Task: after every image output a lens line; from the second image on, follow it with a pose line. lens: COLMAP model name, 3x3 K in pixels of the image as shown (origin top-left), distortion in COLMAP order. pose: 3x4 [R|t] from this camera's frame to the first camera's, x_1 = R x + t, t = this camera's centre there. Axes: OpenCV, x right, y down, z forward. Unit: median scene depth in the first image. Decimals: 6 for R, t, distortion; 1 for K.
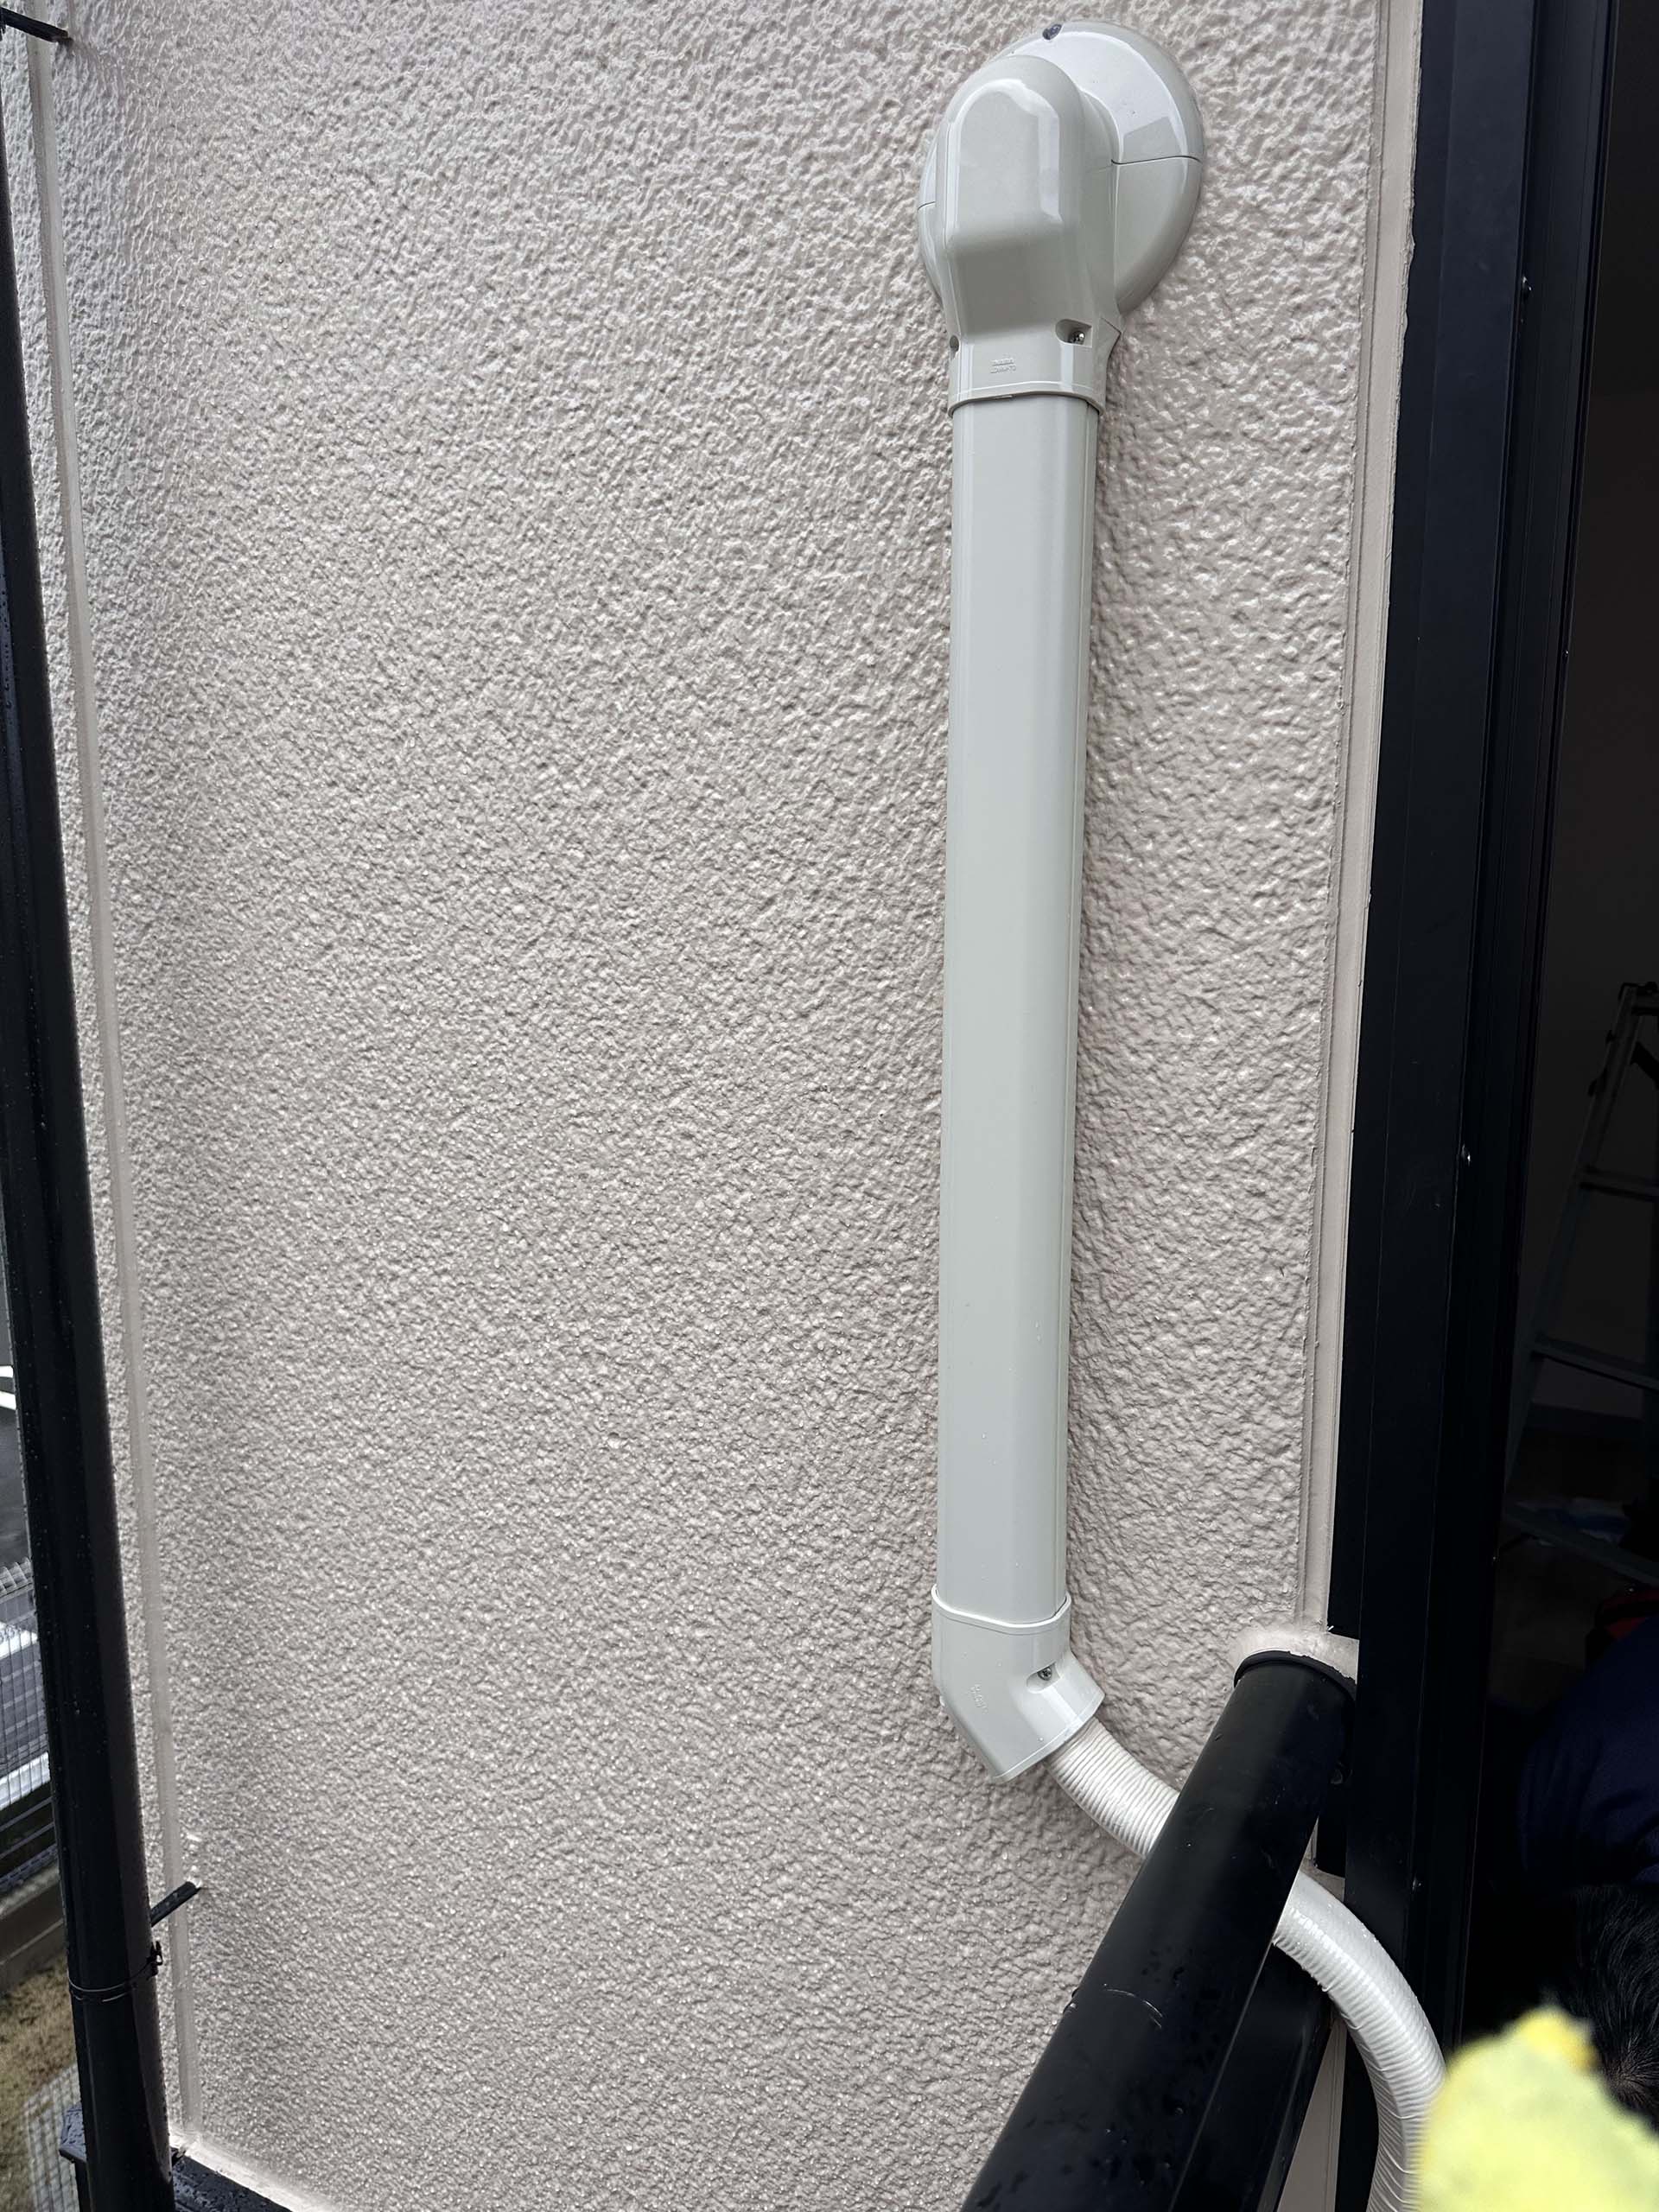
lens RADIAL K [[1577.7, 0, 843.3], [0, 1577.7, 1114.6], [0, 0, 1]] dist [0.049807, -0.072735]
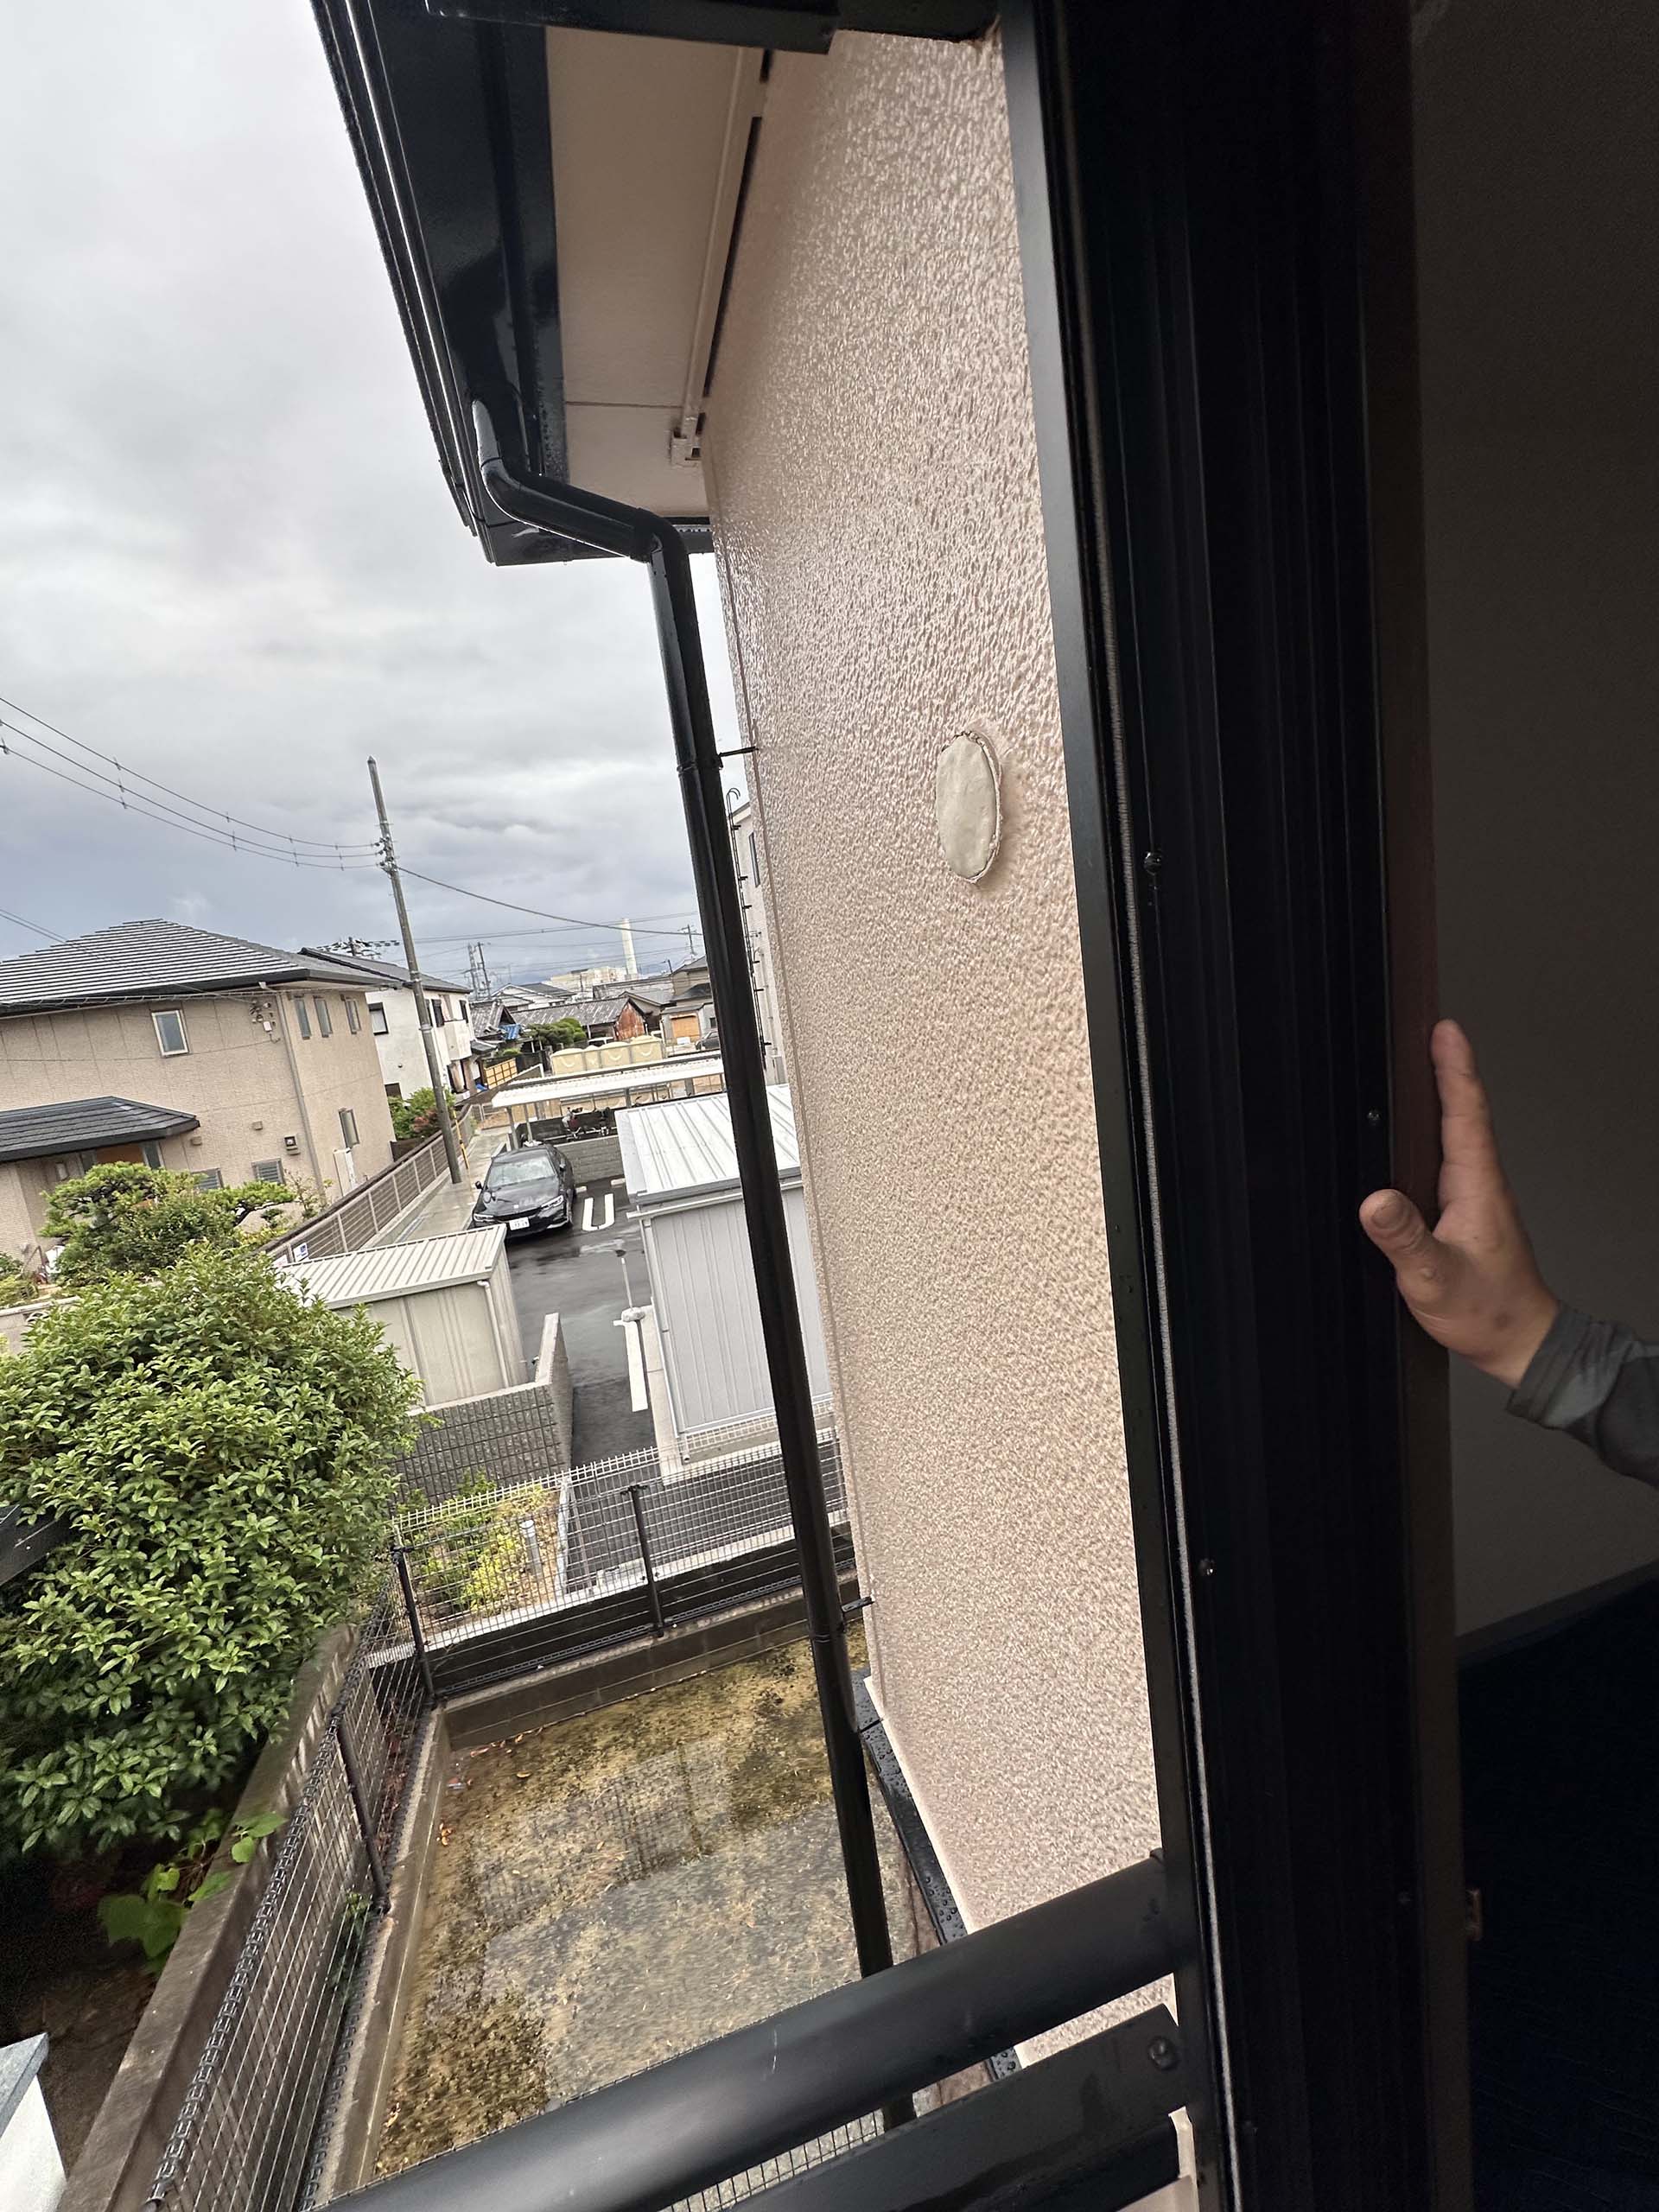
lens RADIAL K [[880.3, 0, 825.4], [0, 880.3, 1104.0], [0, 0, 1]] dist [0.000432, -0.000133]
pose [[0.670505, 0.018531, -0.741673, 0.614858], [0.007488, 0.999468, 0.031741, -0.307990], [0.741867, -0.026836, 0.670010, 0.337241]]
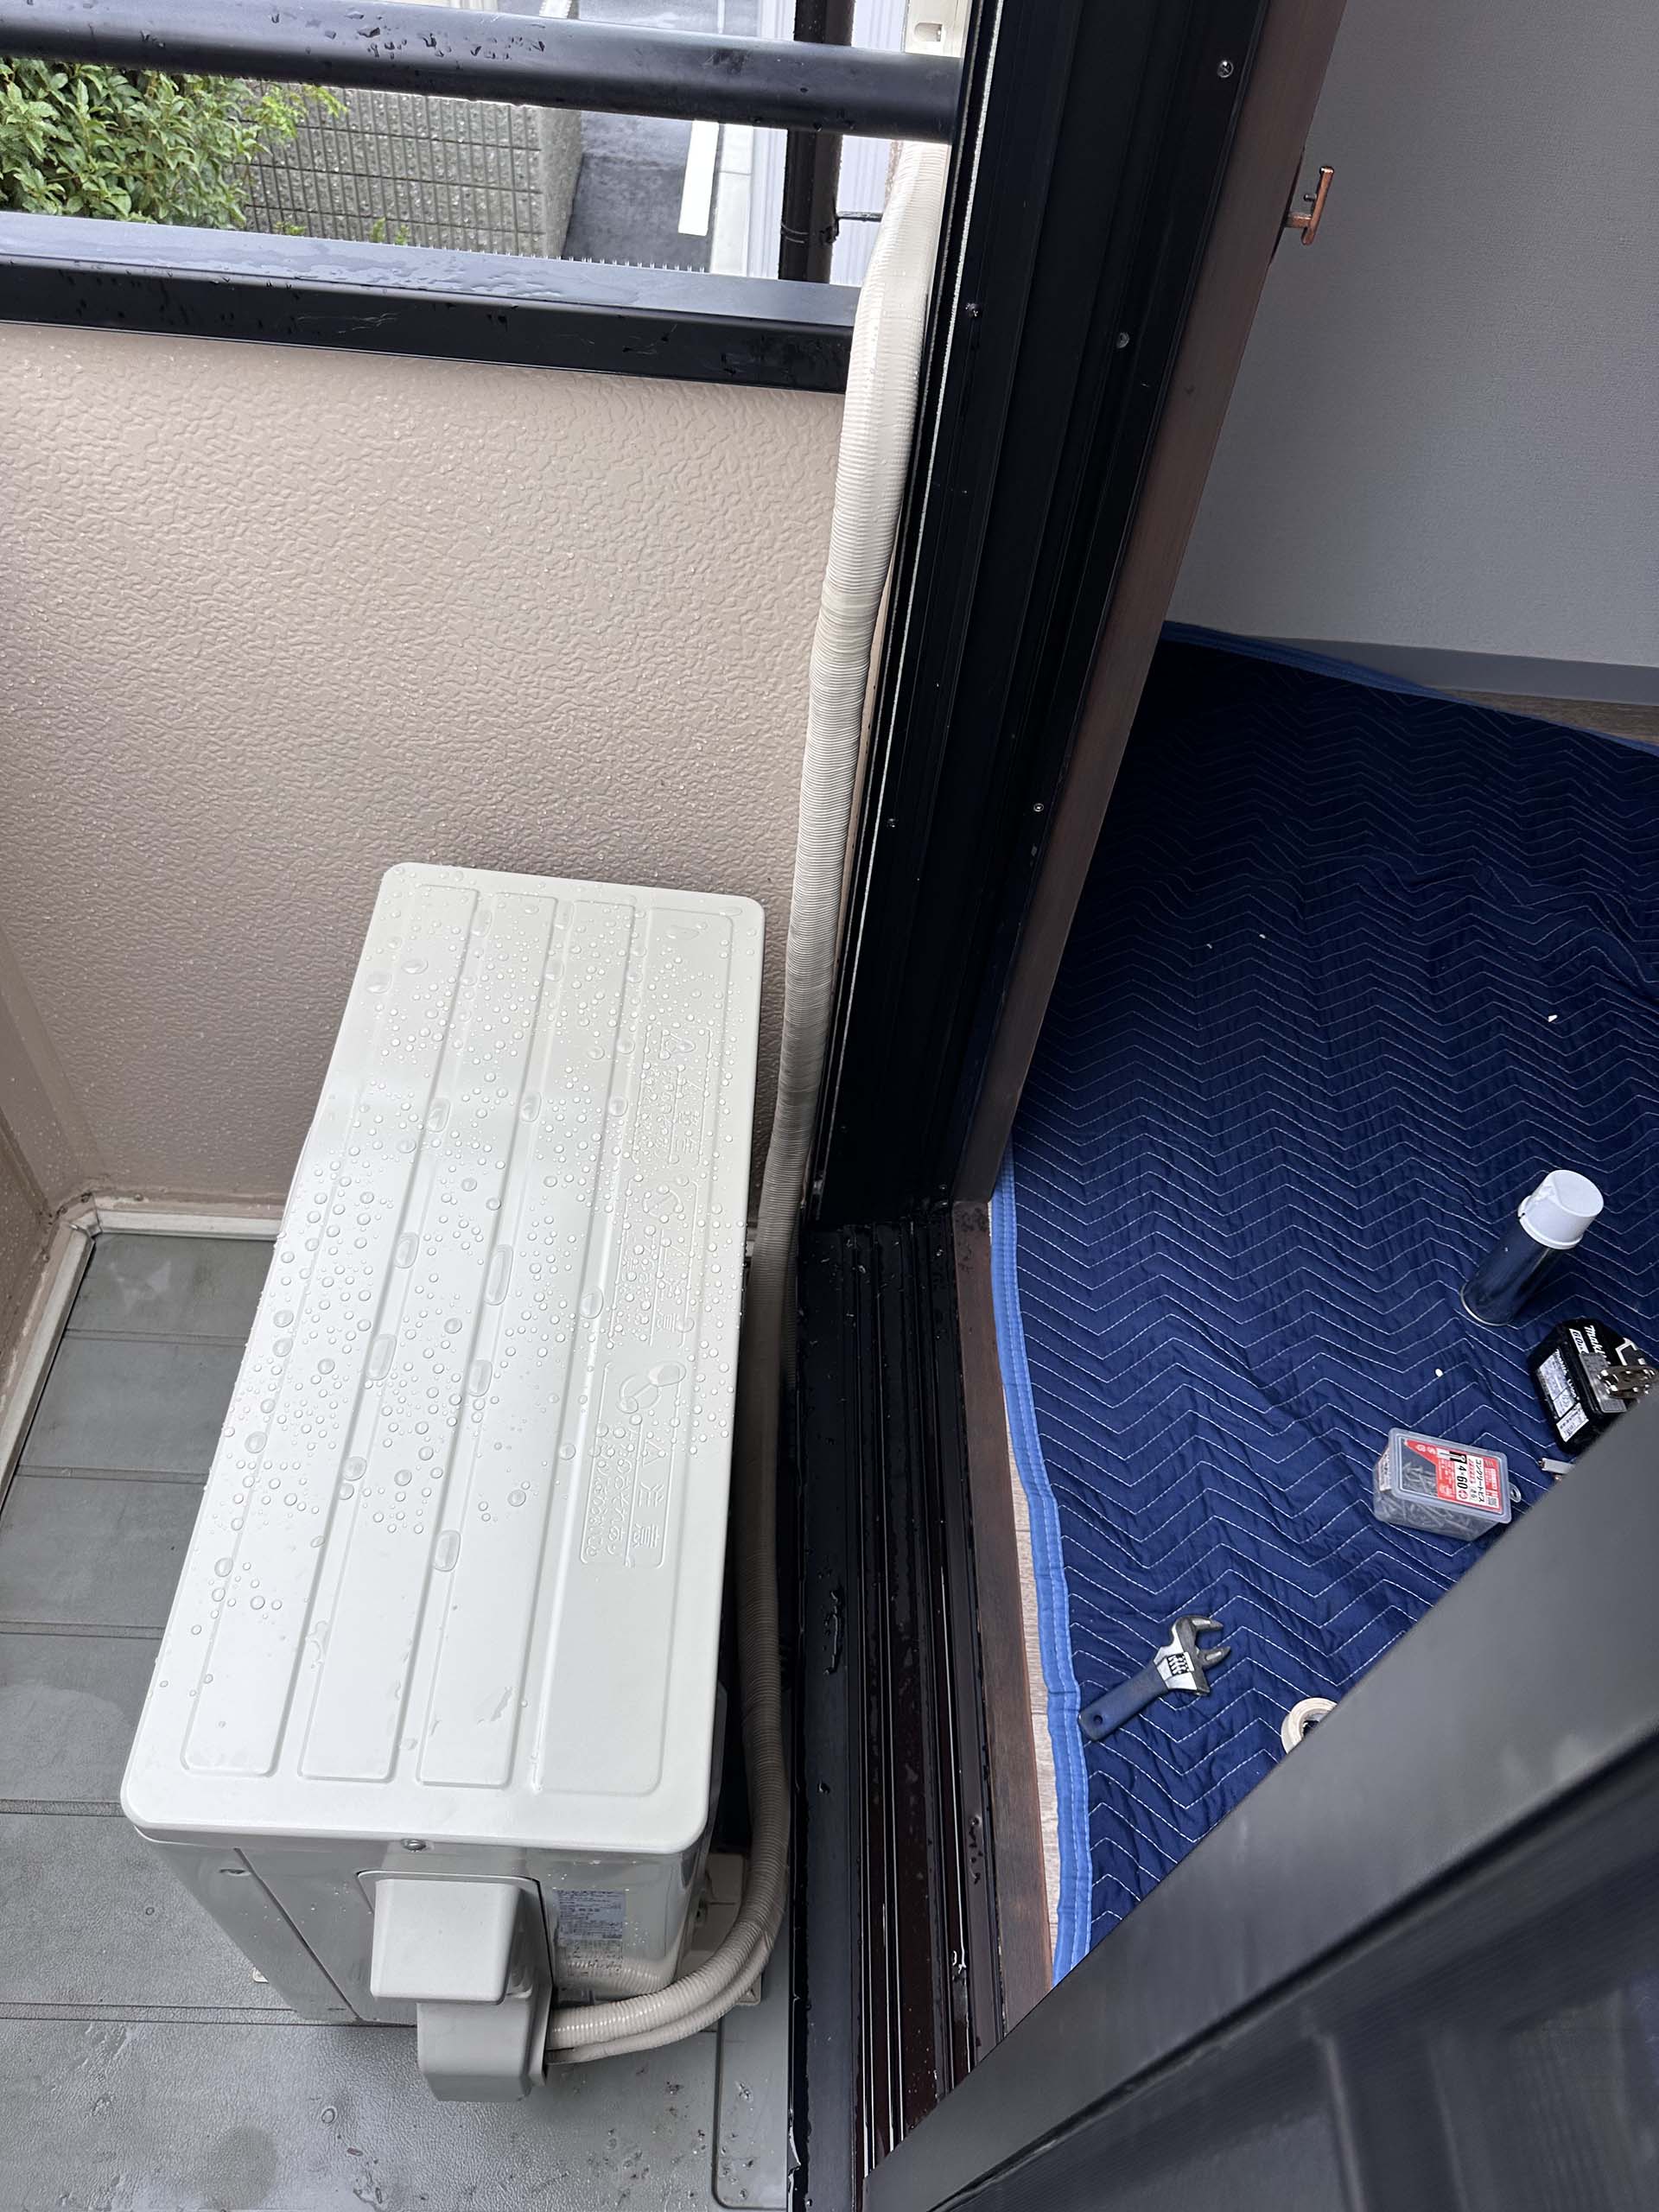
lens RADIAL K [[1577.7, 0, 825.4], [0, 1577.7, 1107.4], [0, 0, 1]] dist [0.049807, -0.072735]
pose [[0.467994, 0.713026, -0.522088, 1.283393], [-0.238082, 0.670660, 0.702518, 0.098076], [0.851057, -0.204475, 0.483624, 0.251887]]
